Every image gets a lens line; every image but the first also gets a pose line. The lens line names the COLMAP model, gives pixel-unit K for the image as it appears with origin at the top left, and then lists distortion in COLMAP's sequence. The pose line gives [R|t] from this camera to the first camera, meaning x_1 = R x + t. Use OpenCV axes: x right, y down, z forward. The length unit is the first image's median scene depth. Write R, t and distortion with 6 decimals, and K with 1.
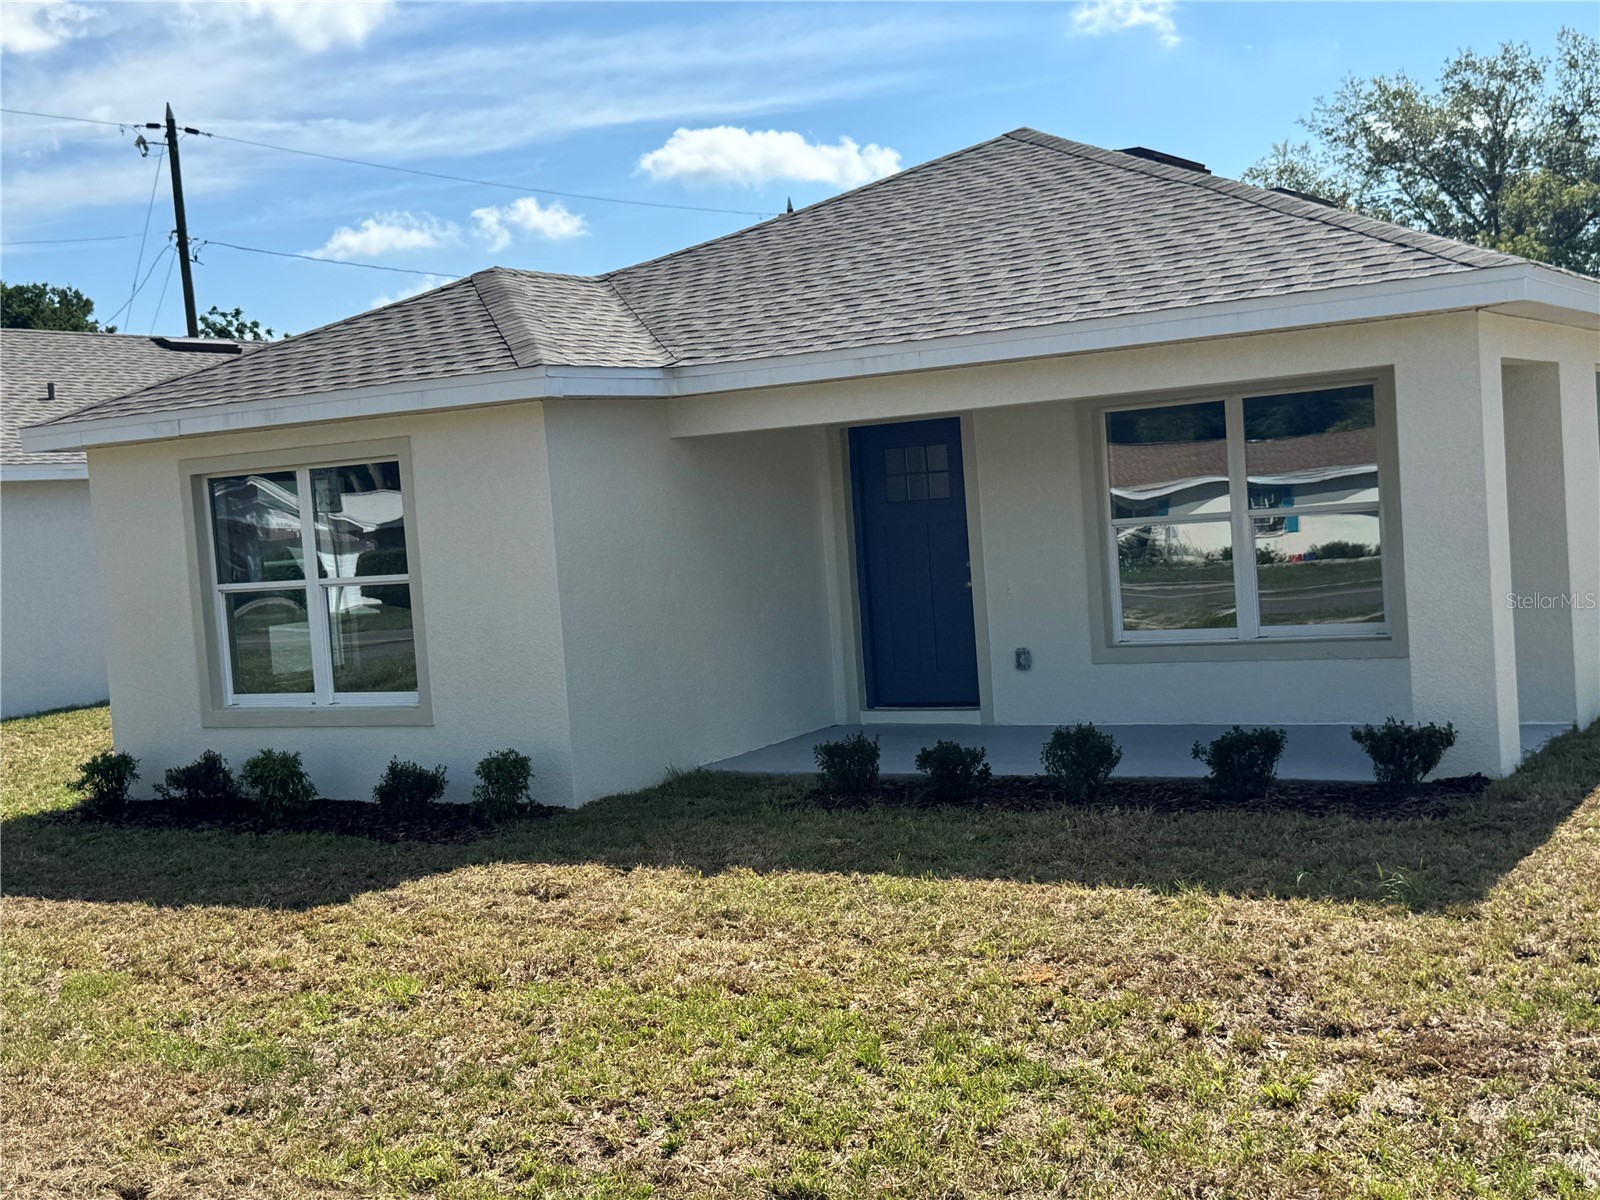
lens RADIAL K [[1970.3, 0, 795.6], [0, 1970.3, 589.2], [0, 0, 1]] dist [0.058143, 0.000000]
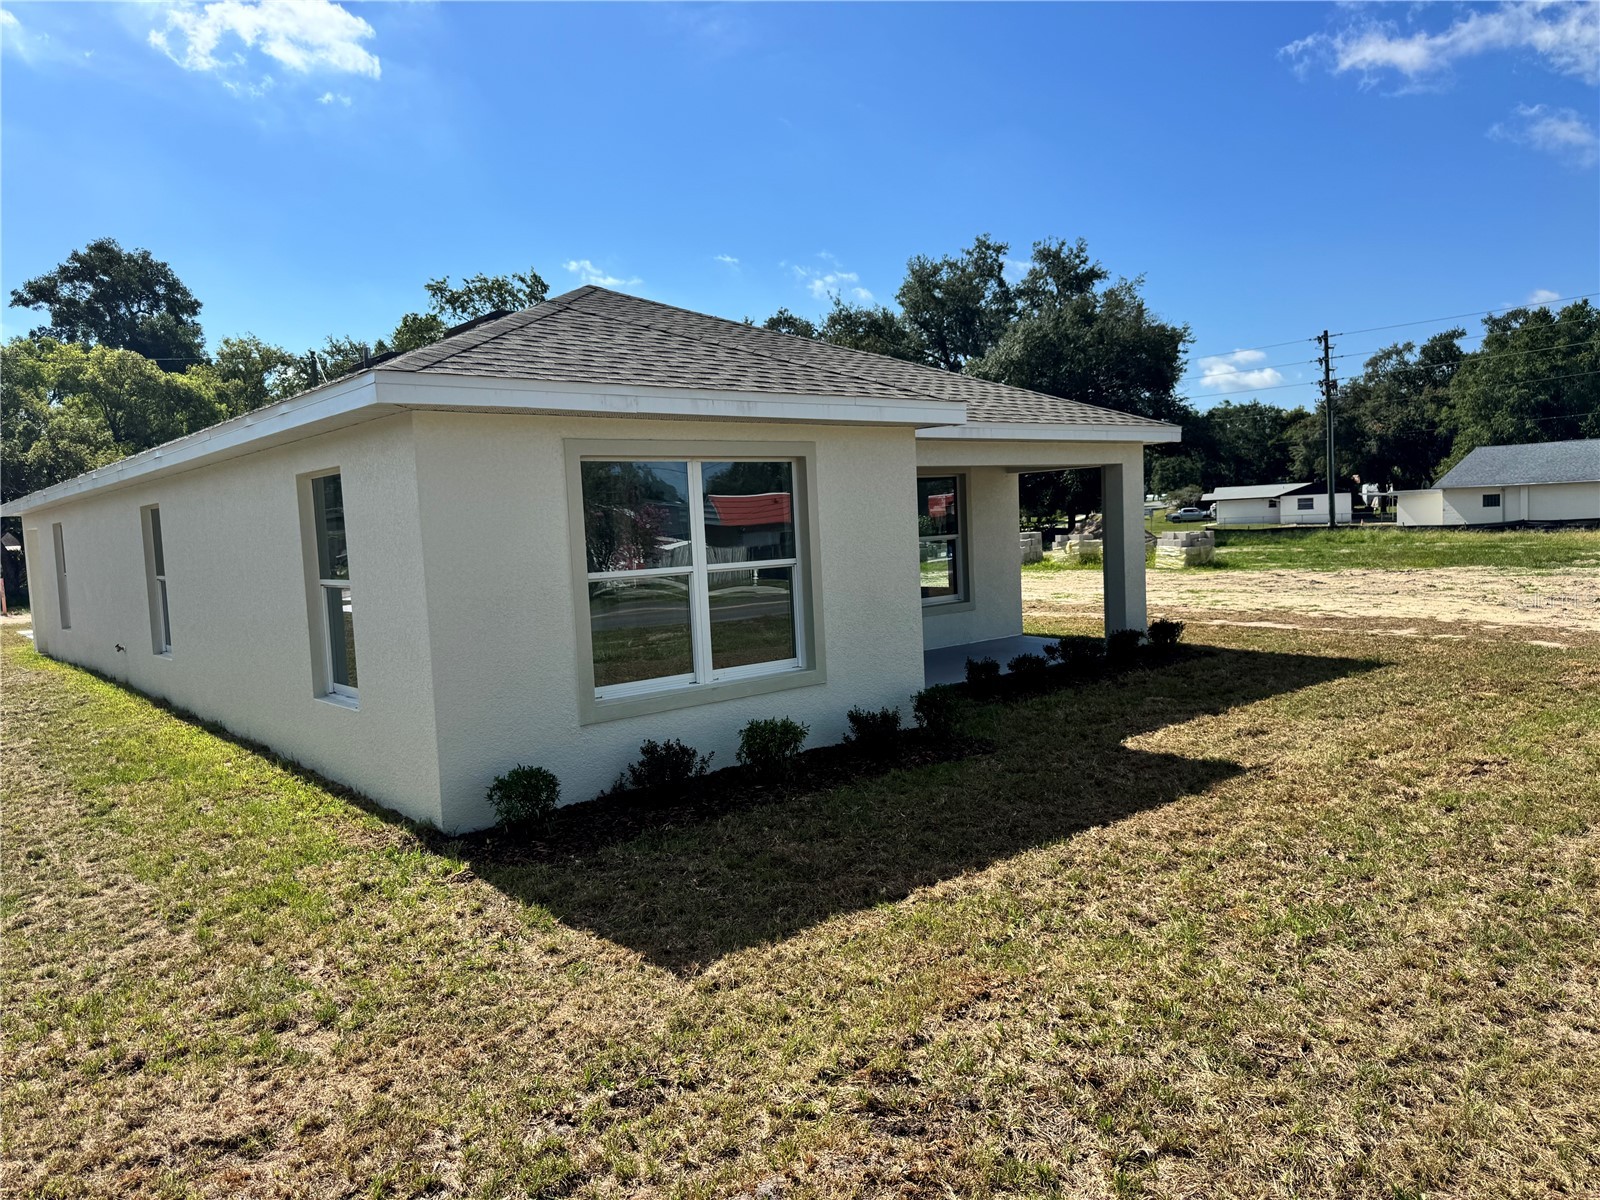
lens RADIAL K [[1125.6, 0, 793.5], [0, 1125.6, 623.2], [0, 0, 1]] dist [0.048398, -0.066193]
pose [[0.294929, -0.028158, 0.955104, -0.851583], [0.067081, 0.997710, 0.008700, 0.025327], [-0.953161, 0.061504, 0.296143, 0.815958]]
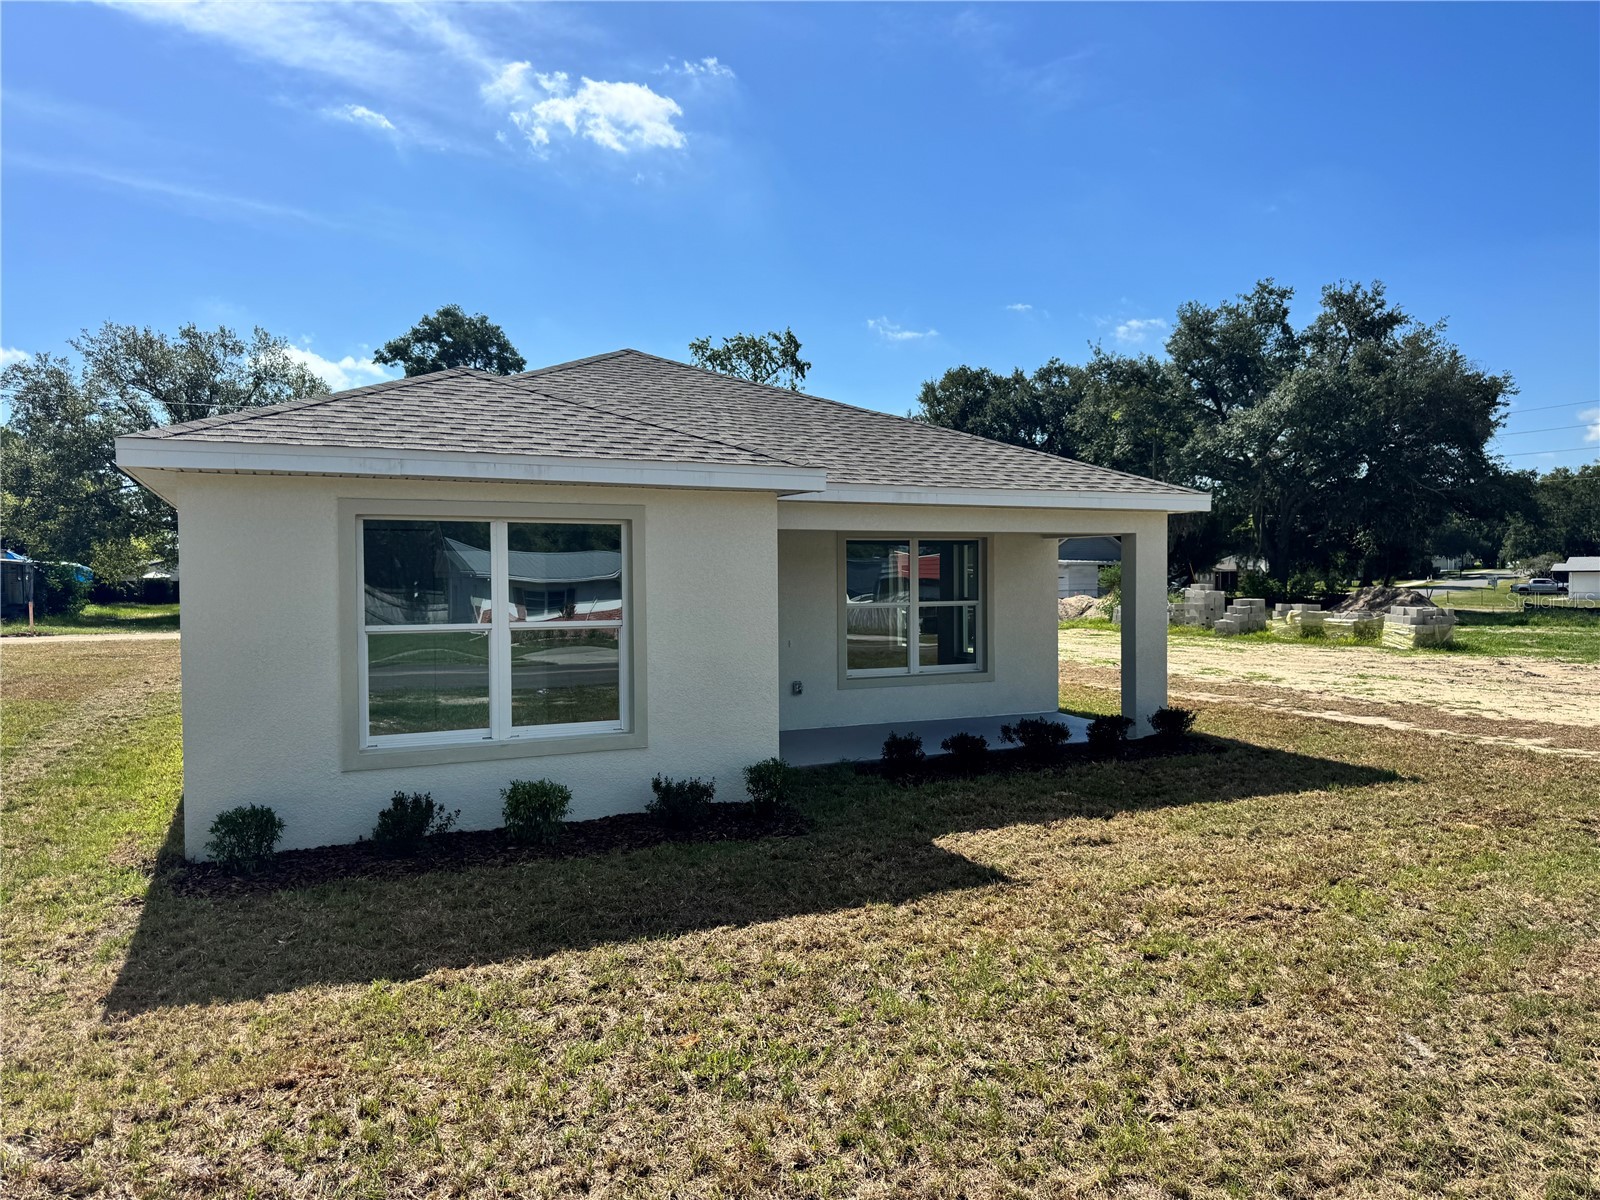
lens RADIAL K [[1125.6, 0, 802.0], [0, 1125.6, 628.3], [0, 0, 1]] dist [0.048398, -0.066193]
pose [[0.533497, 0.029815, 0.845276, -0.716176], [0.004837, 0.999255, -0.038299, 0.023397], [-0.845788, 0.024522, 0.532956, 0.557086]]
